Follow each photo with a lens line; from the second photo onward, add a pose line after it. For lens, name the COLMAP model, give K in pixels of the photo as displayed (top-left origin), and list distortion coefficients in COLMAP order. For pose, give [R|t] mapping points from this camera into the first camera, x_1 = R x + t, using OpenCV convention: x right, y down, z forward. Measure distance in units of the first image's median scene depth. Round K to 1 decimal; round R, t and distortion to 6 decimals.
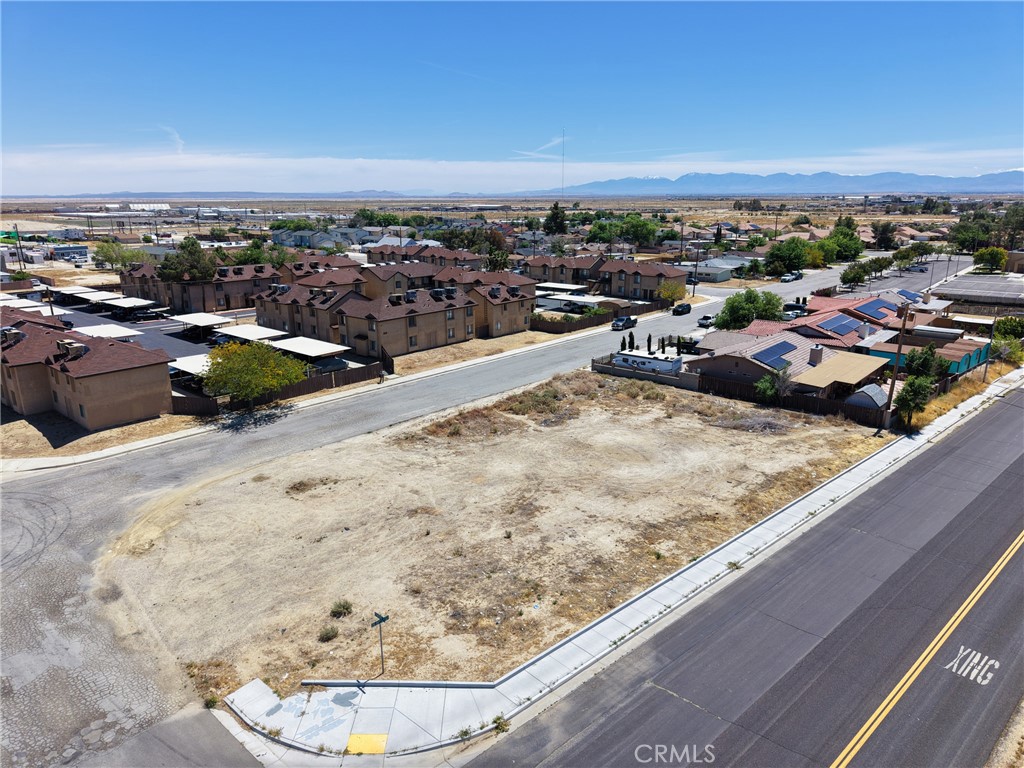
lens RADIAL K [[681.5, 0, 512.0], [0, 681.5, 384.0], [0, 0, 1]] dist [0.059180, -0.063600]
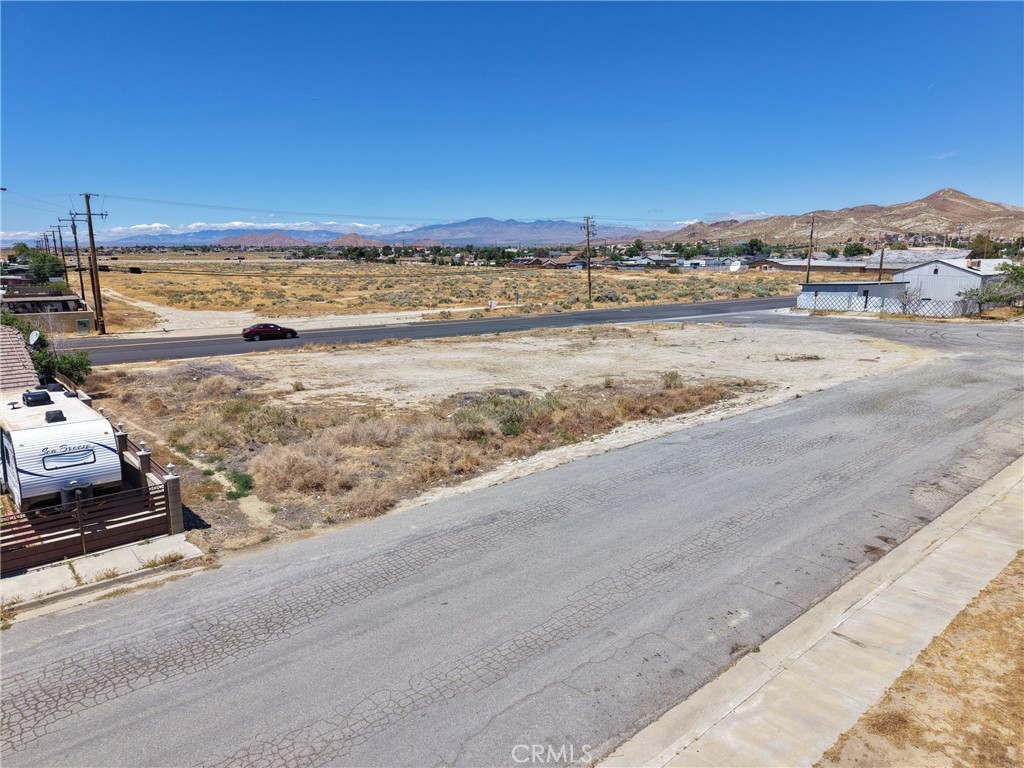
lens RADIAL K [[681.5, 0, 512.0], [0, 681.5, 384.0], [0, 0, 1]] dist [0.059180, -0.063600]
pose [[-0.989316, -0.021267, 0.144227, -0.032691], [0.043426, 0.901405, 0.430794, -0.237708], [-0.139169, 0.432455, -0.890851, 1.799781]]
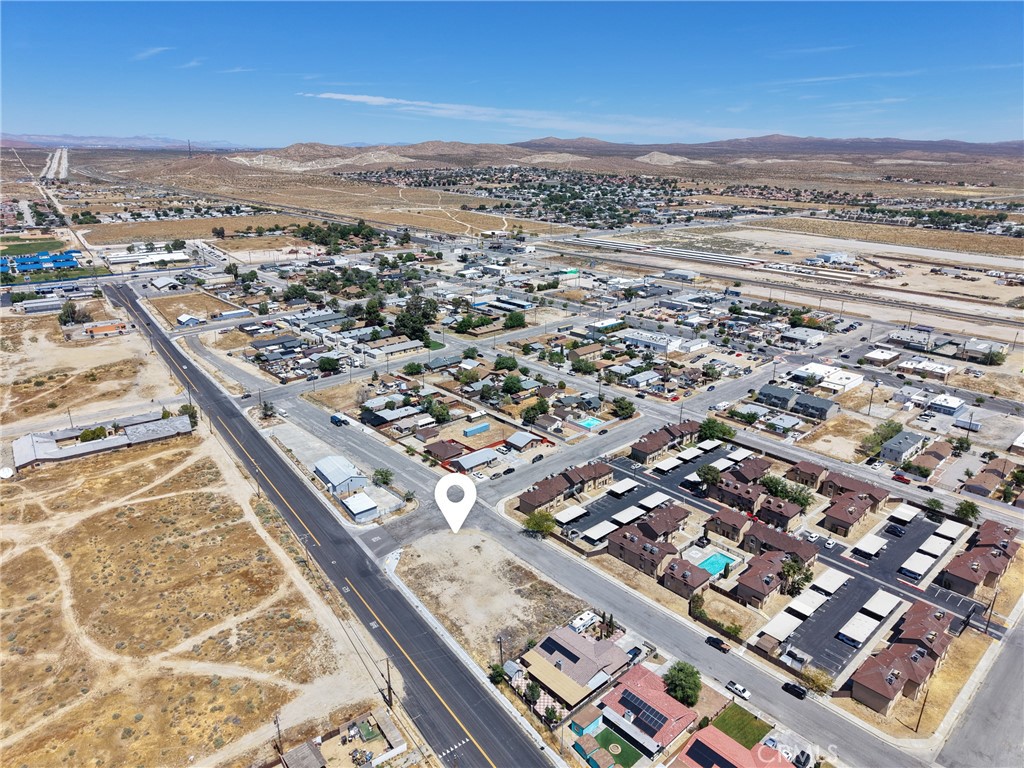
lens RADIAL K [[681.5, 0, 512.0], [0, 681.5, 384.0], [0, 0, 1]] dist [0.059180, -0.063600]
pose [[-0.124993, 0.330927, -0.935342, 2.896713], [-0.259516, 0.899009, 0.352752, -2.034740], [0.957616, 0.286828, -0.026489, 0.955064]]
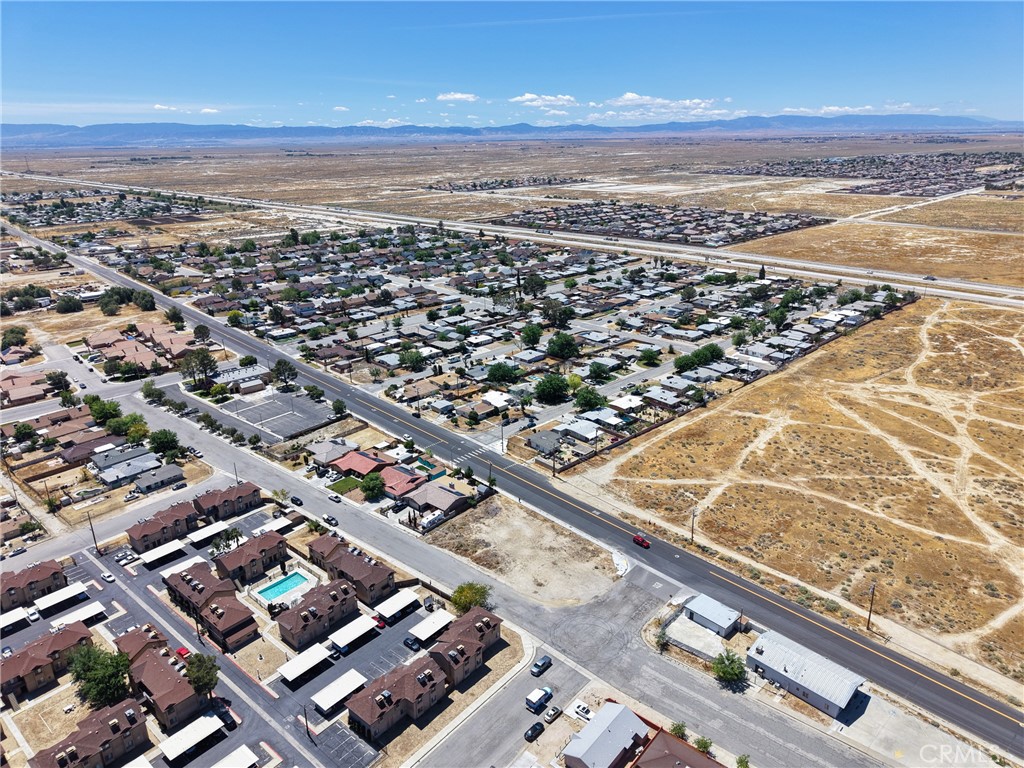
lens RADIAL K [[681.5, 0, 512.0], [0, 681.5, 384.0], [0, 0, 1]] dist [0.059180, -0.063600]
pose [[-0.005689, -0.339957, 0.940424, -3.124962], [0.279475, 0.902424, 0.327911, -1.899065], [-0.960136, 0.264691, 0.089876, 0.496286]]
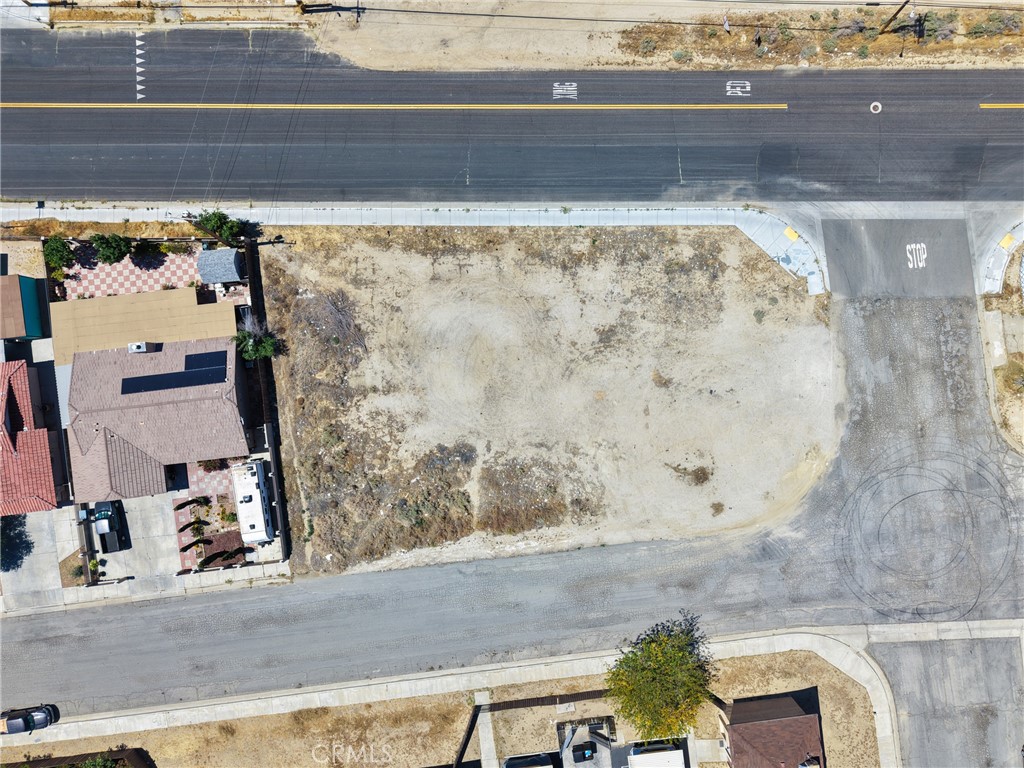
lens RADIAL K [[681.5, 0, 512.0], [0, 681.5, 384.0], [0, 0, 1]] dist [0.059180, -0.063600]
pose [[-0.738234, -0.674543, 0.001605, 0.090099], [0.181346, -0.196176, 0.963654, -1.131417], [-0.649711, 0.711693, 0.267150, 0.692894]]
